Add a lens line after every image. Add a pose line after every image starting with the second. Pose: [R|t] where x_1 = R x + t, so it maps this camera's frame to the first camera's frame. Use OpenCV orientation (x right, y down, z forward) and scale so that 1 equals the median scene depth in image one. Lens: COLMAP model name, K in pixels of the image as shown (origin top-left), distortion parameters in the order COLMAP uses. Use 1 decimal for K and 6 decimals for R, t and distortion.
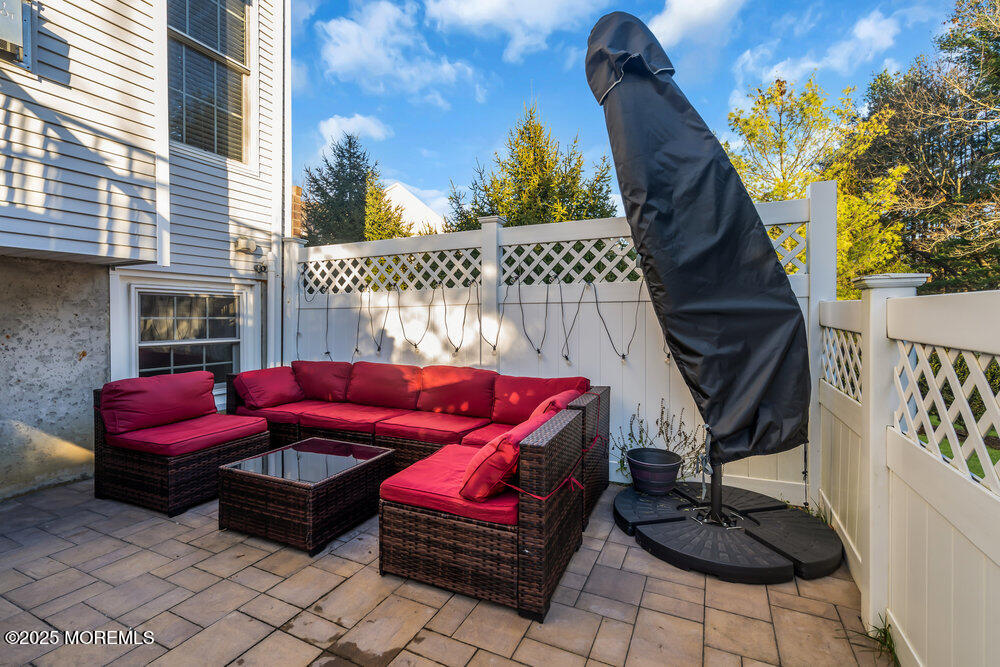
lens RADIAL K [[450.2, 0, 494.9], [0, 450.2, 328.2], [0, 0, 1]] dist [-0.000999, -0.000261]
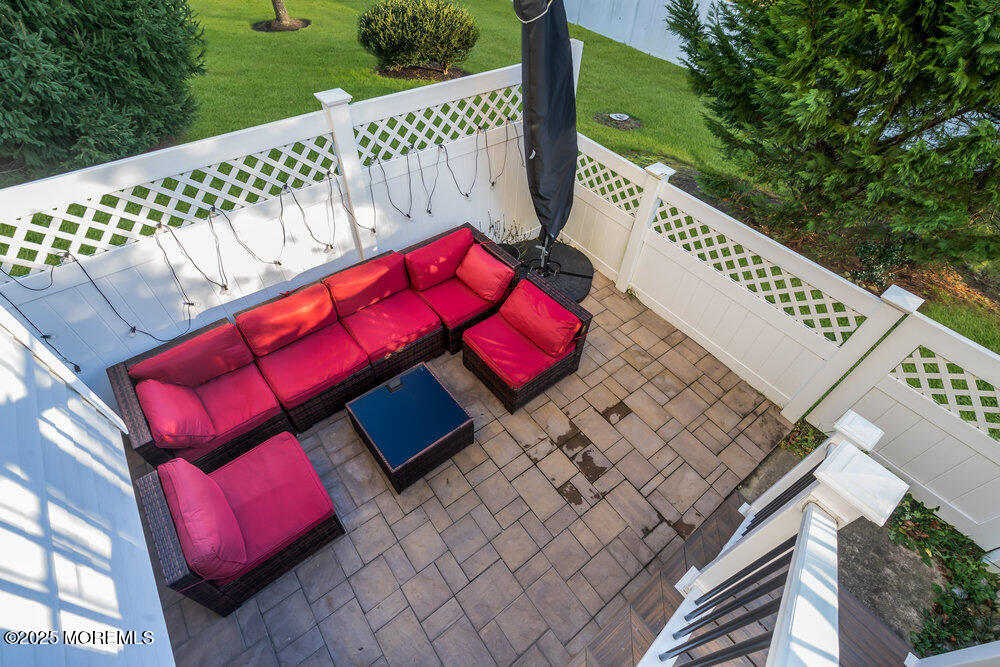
lens RADIAL K [[450.2, 0, 494.9], [0, 450.2, 328.2], [0, 0, 1]] dist [-0.000999, -0.000261]
pose [[0.466485, -0.638848, 0.611773, -2.184442], [-0.003388, 0.690341, 0.723476, -1.855527], [-0.884523, -0.339563, 0.319869, 1.129482]]
